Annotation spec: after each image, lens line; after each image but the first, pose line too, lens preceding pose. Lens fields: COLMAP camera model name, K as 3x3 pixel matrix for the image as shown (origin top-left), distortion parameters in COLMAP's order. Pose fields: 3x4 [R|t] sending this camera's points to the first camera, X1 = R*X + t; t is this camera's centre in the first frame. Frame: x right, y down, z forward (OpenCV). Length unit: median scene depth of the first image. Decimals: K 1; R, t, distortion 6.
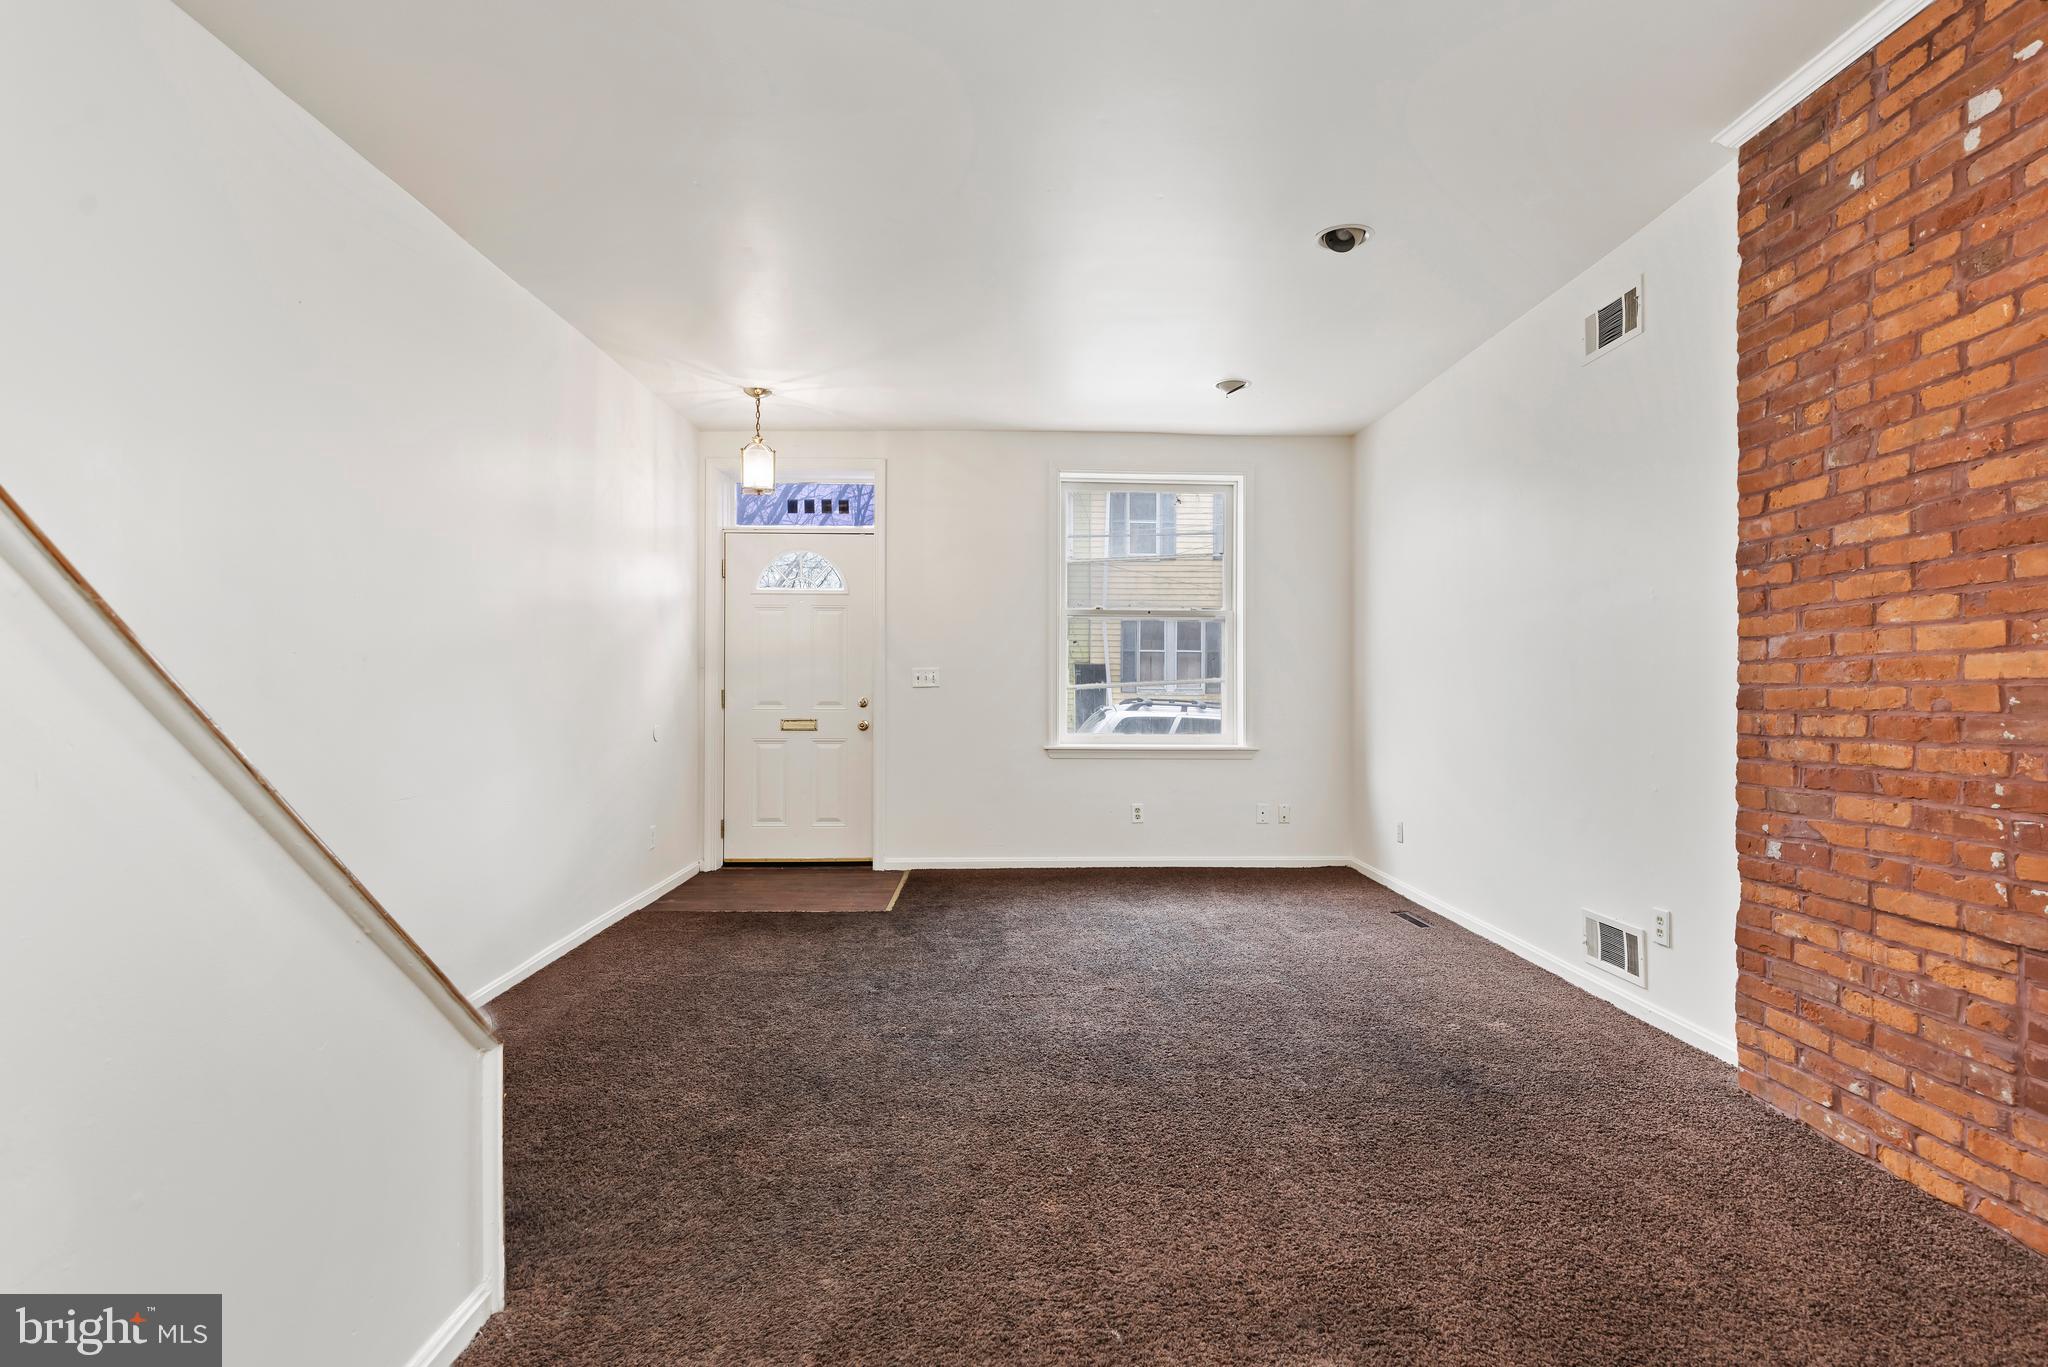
lens RADIAL K [[1017.4, 0, 1024.0], [0, 1017.4, 683.5], [0, 0, 1]] dist [-0.016448, -0.000321]
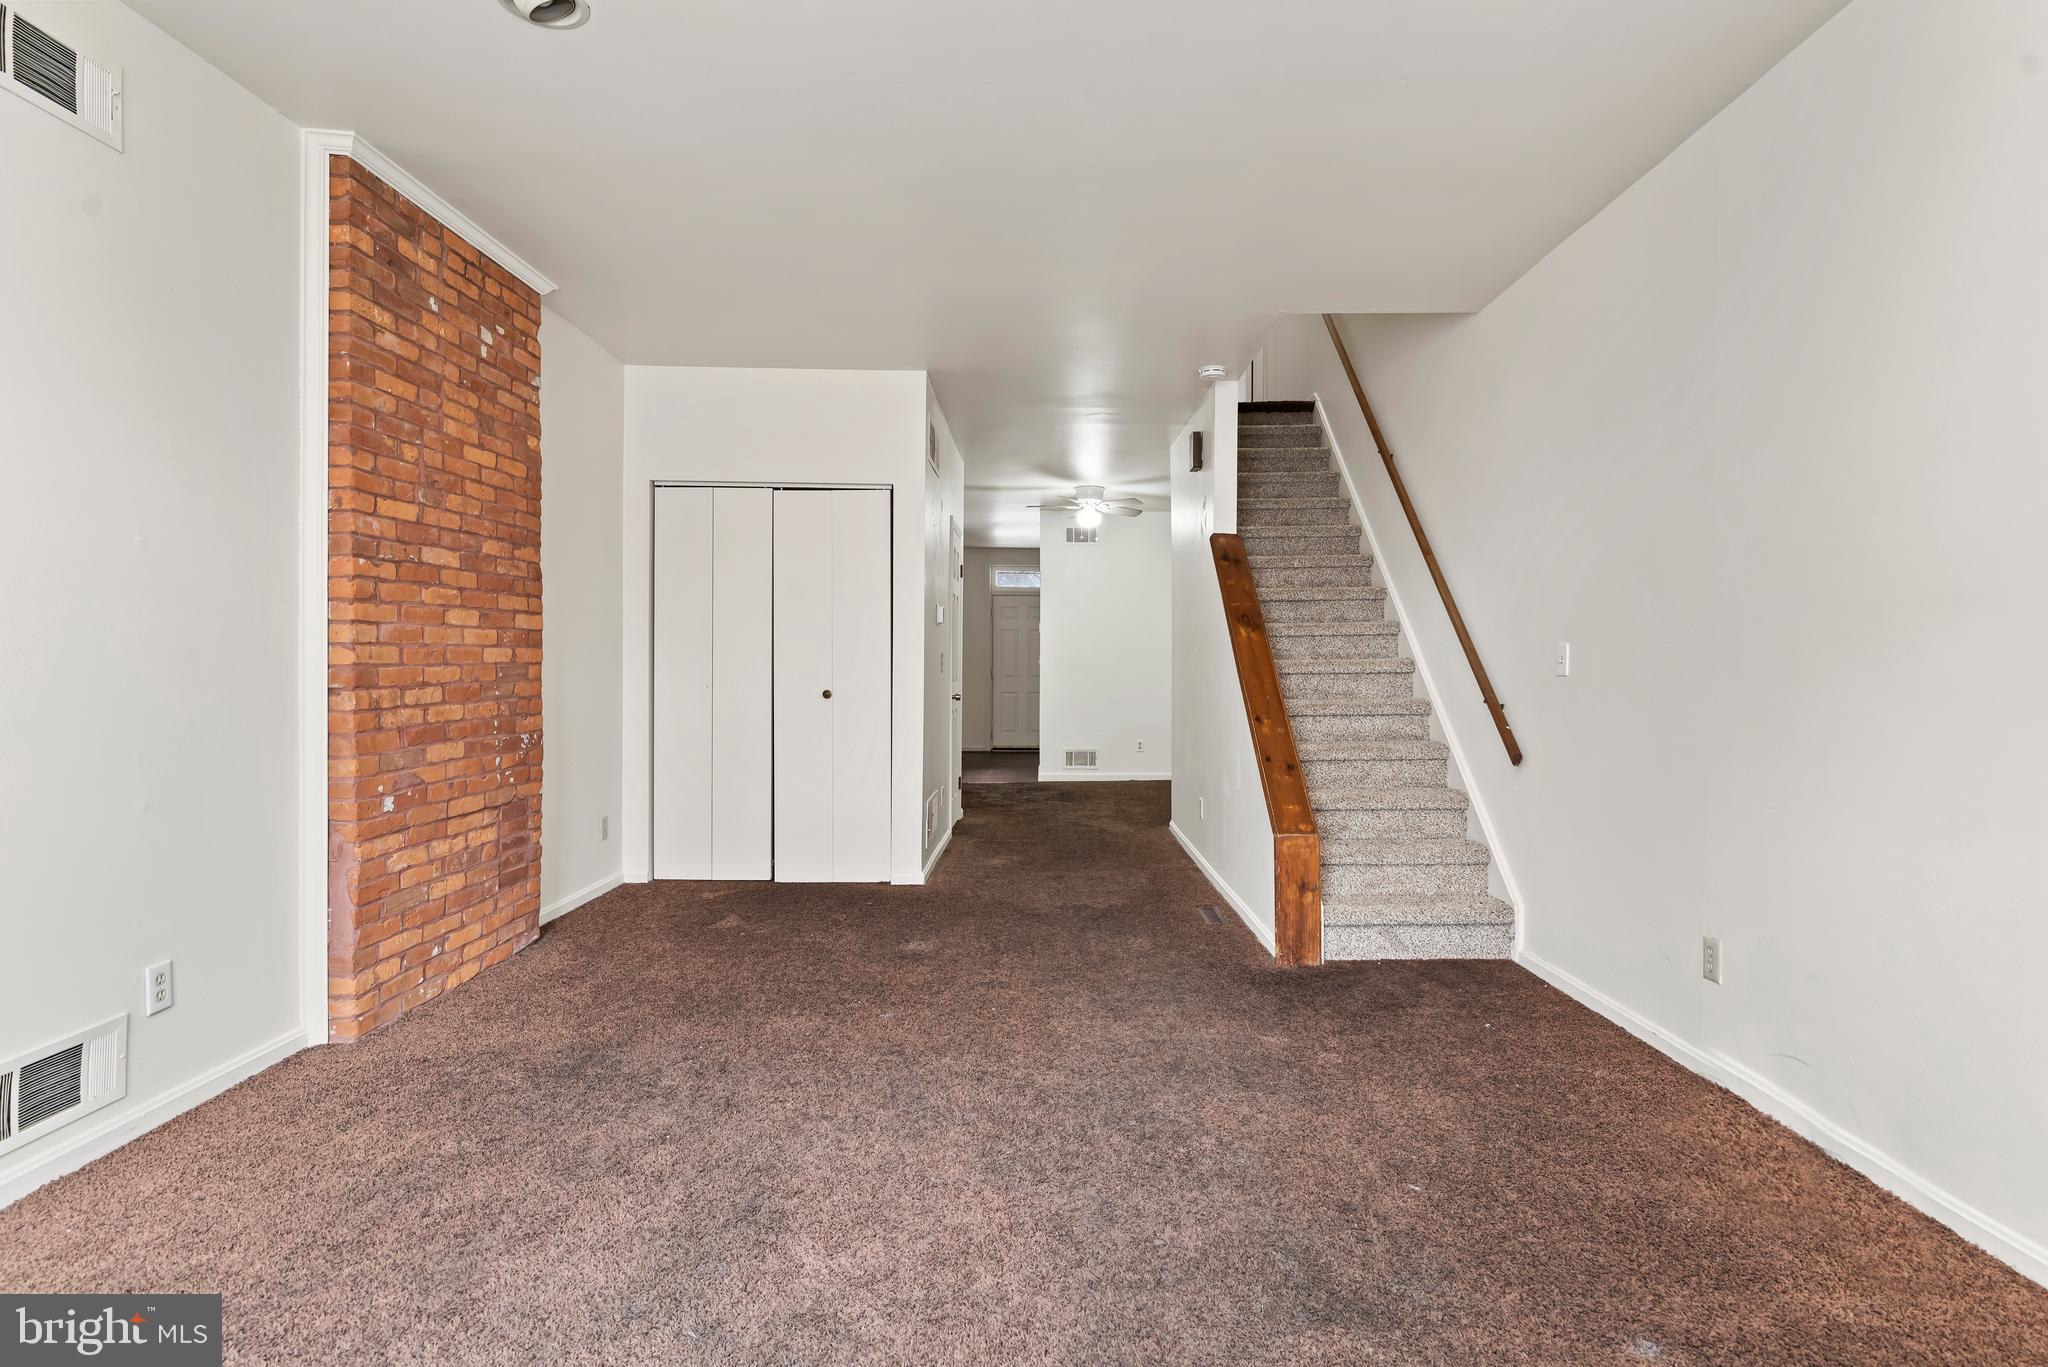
lens RADIAL K [[1017.4, 0, 1024.0], [0, 1017.4, 683.5], [0, 0, 1]] dist [-0.016448, -0.000321]
pose [[-0.999442, -0.004061, 0.033159, -0.041946], [-0.003699, 0.999933, 0.010978, 0.008543], [-0.033202, 0.010849, -0.999390, 2.415983]]
